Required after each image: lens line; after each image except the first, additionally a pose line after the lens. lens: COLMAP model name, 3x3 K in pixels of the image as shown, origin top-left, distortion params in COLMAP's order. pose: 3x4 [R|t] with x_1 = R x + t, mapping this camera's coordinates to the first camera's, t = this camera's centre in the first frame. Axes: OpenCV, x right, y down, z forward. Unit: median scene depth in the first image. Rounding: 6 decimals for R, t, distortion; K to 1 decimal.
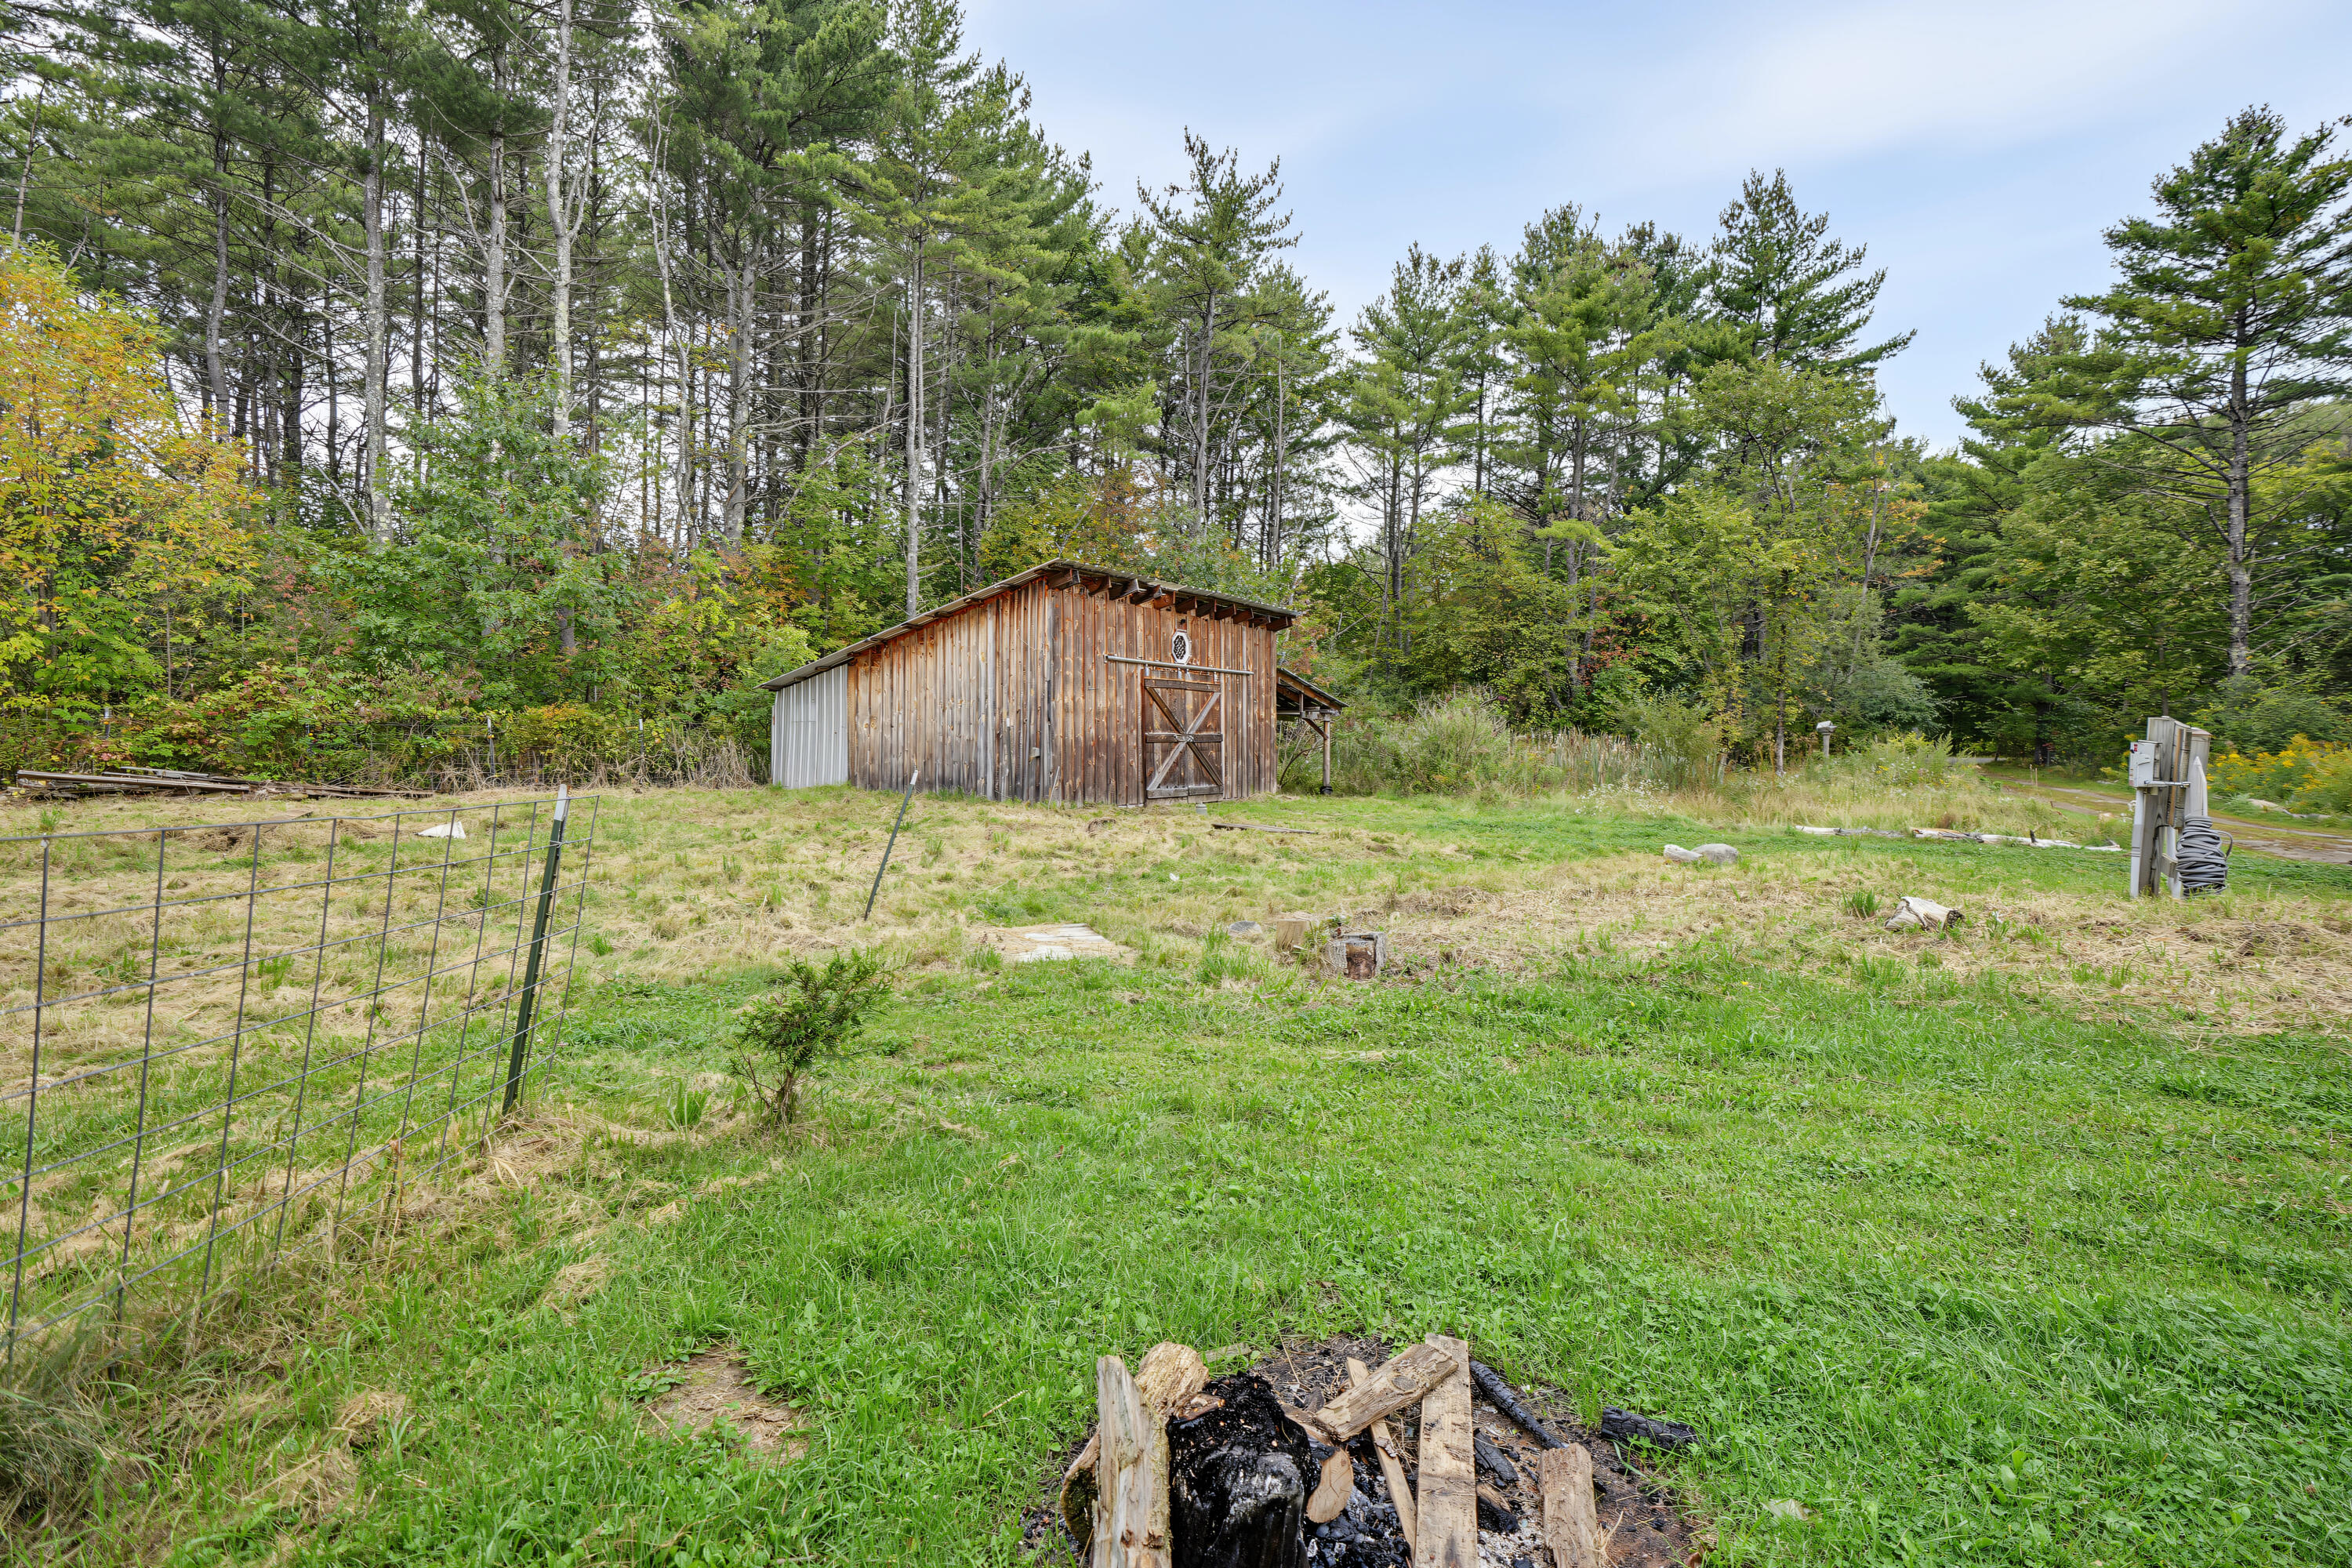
lens RADIAL K [[1087.8, 0, 1161.2], [0, 1087.8, 769.4], [0, 0, 1]] dist [-0.006938, 0.001265]
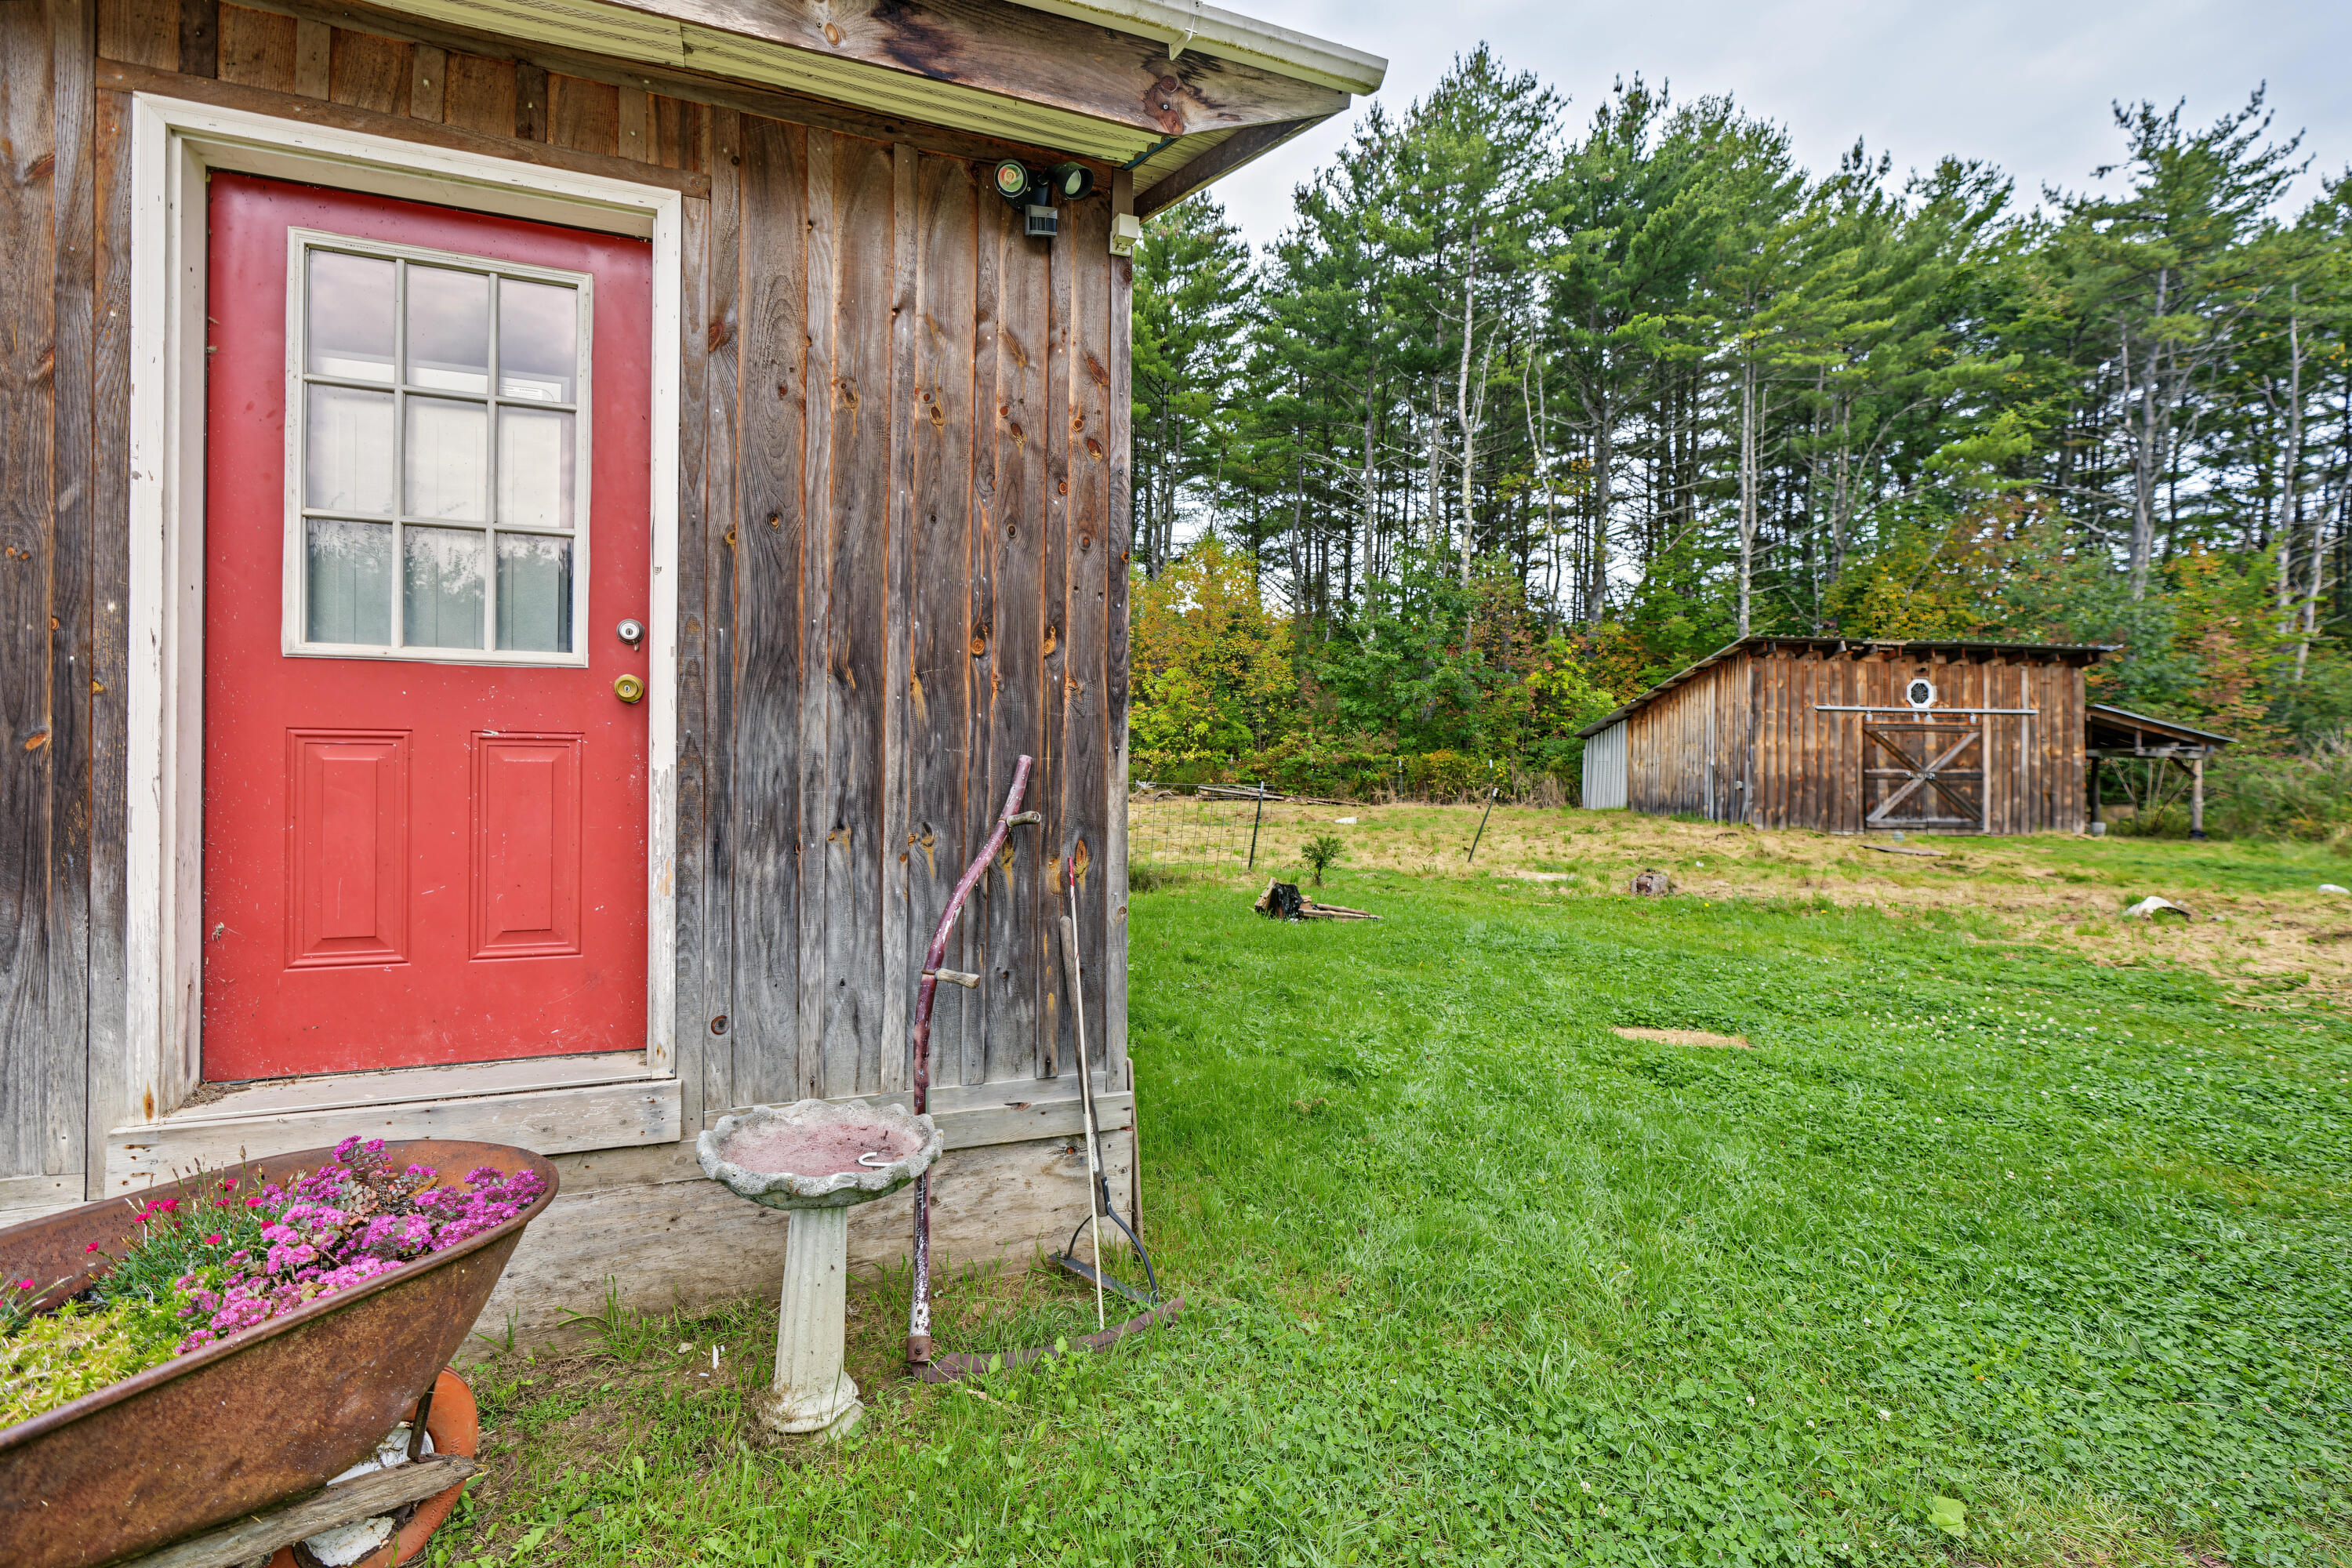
lens RADIAL K [[1087.8, 0, 1161.2], [0, 1087.8, 769.4], [0, 0, 1]] dist [-0.006938, 0.001265]
pose [[0.644119, 0.001954, -0.764923, 0.378478], [-0.028520, 0.999363, -0.021463, 0.011471], [0.764394, 0.035640, 0.643764, -0.310410]]
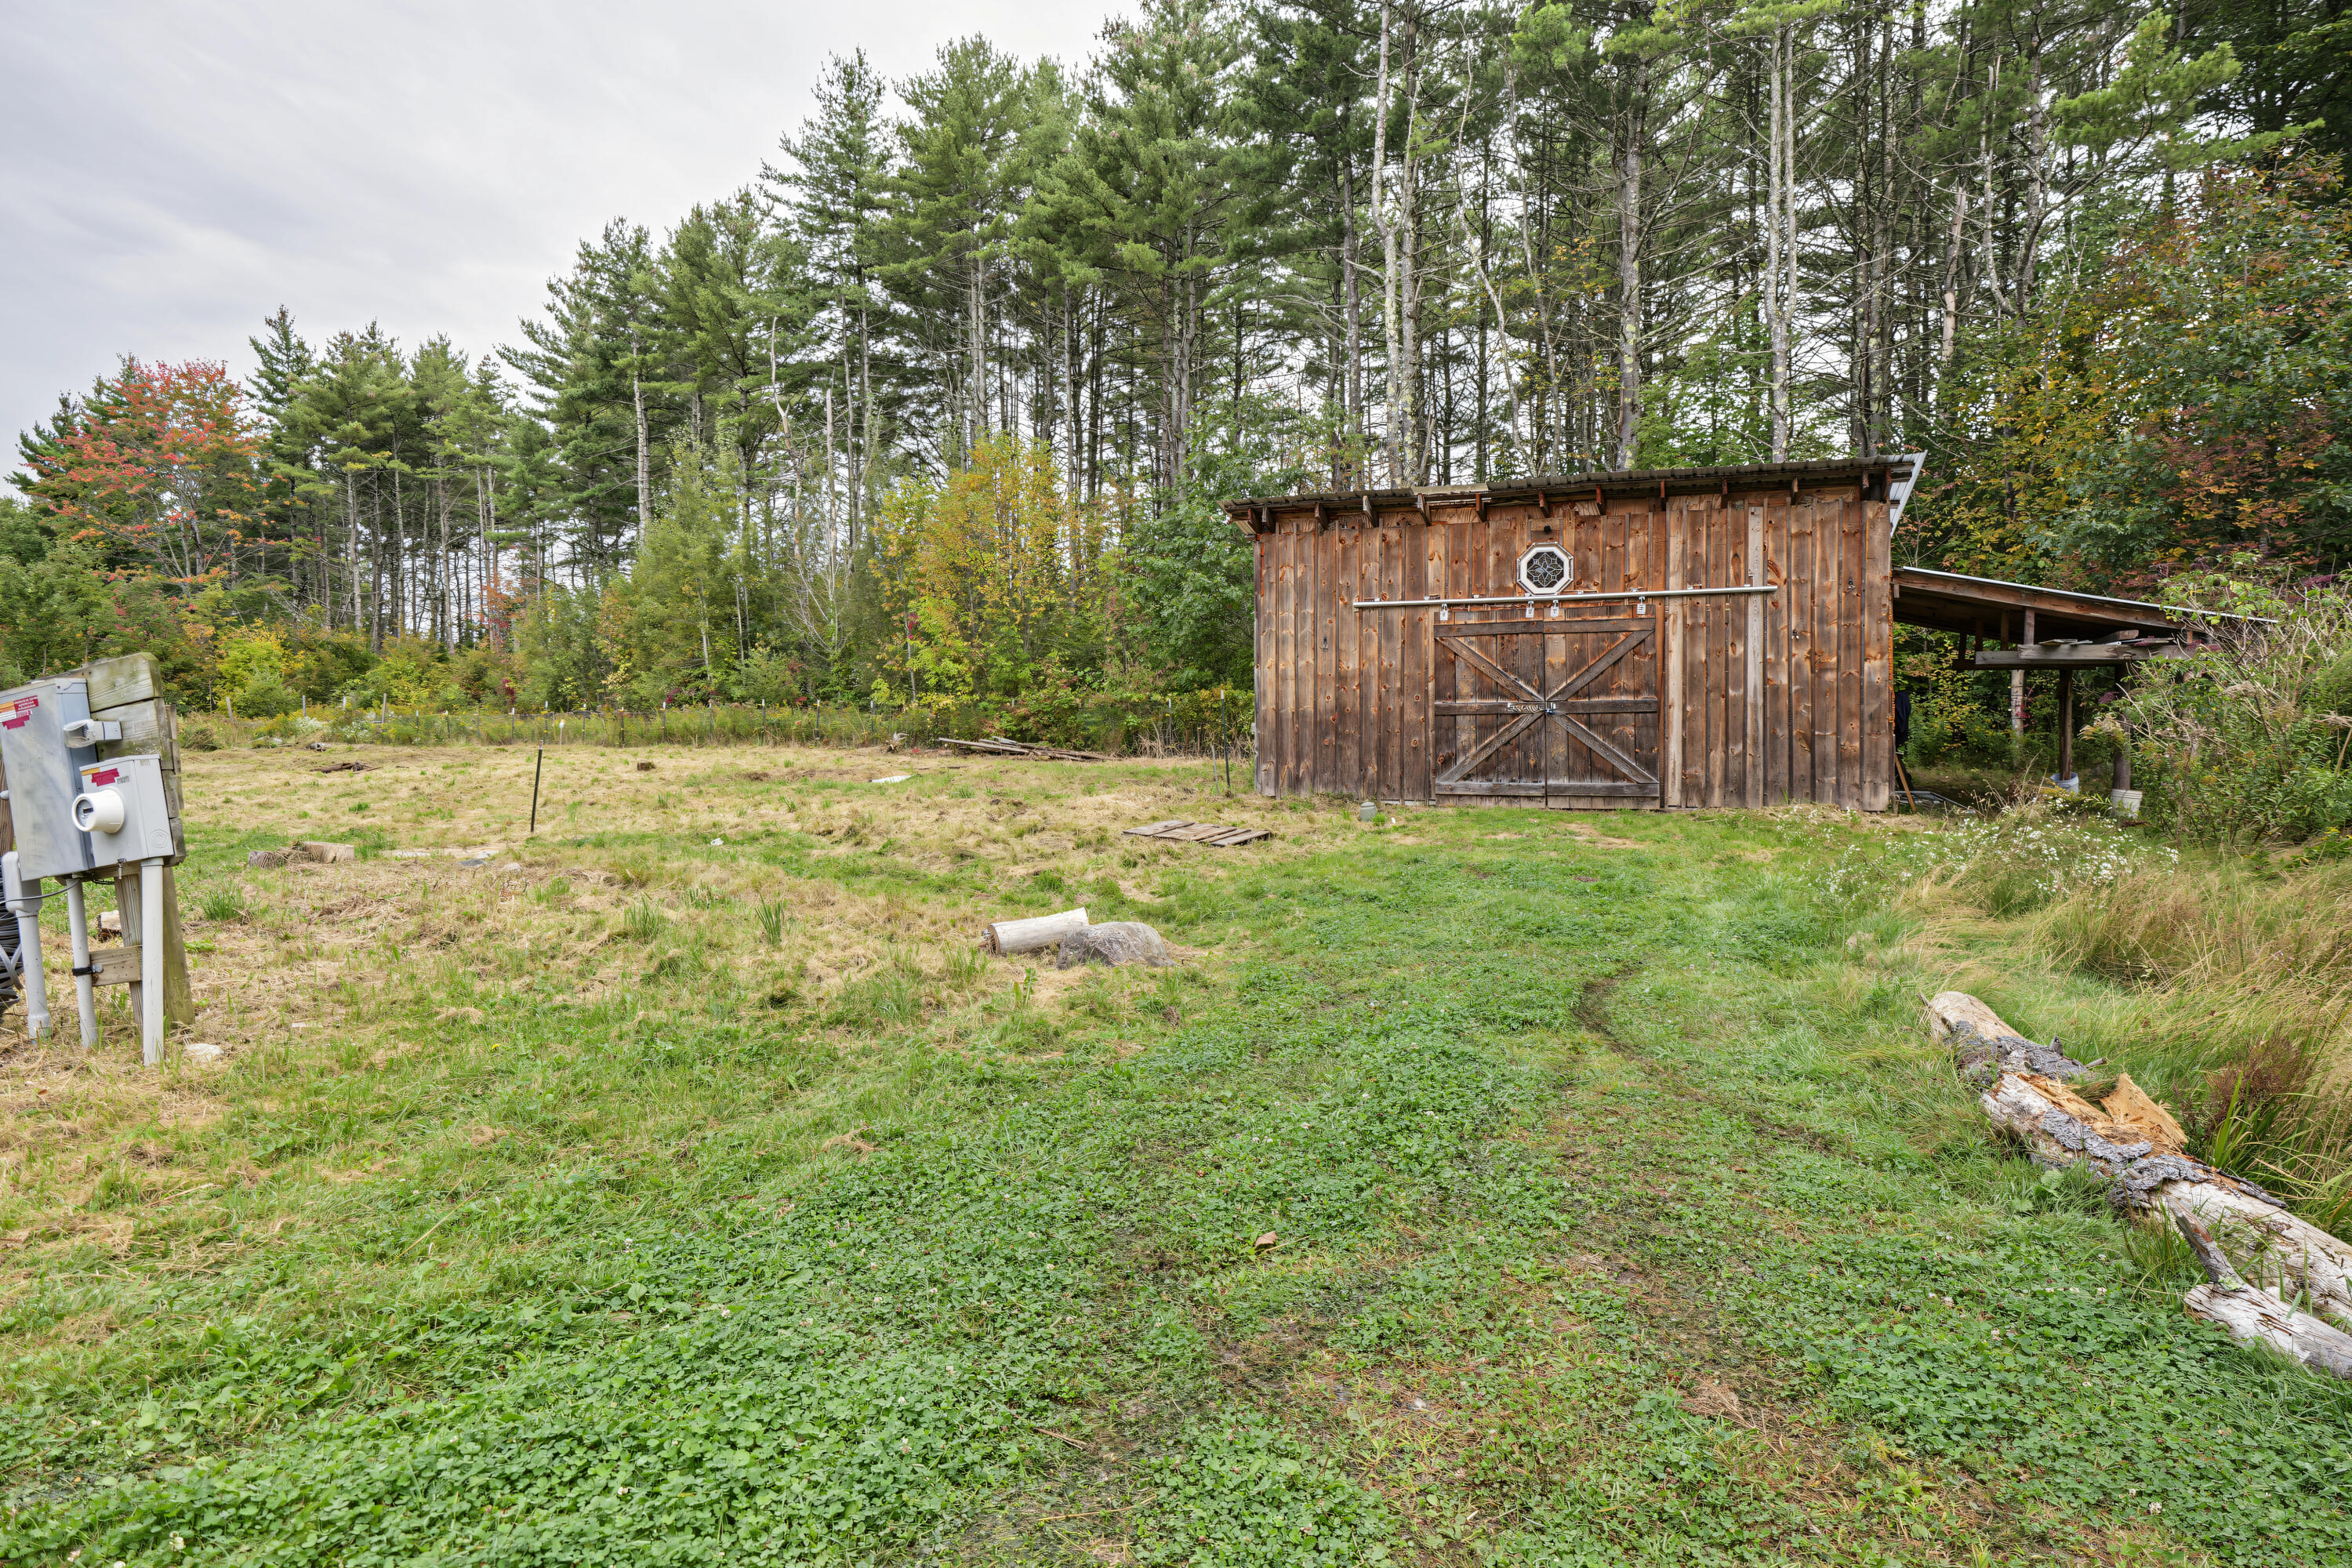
lens RADIAL K [[1280.2, 0, 1176.0], [0, 1280.2, 784.0], [0, 0, 1]] dist [0.002381, 0.000229]
pose [[0.232000, 0.046197, -0.971618, 0.749377], [-0.015502, 0.998920, 0.043794, -0.013738], [0.972592, 0.004901, 0.232465, 0.627172]]
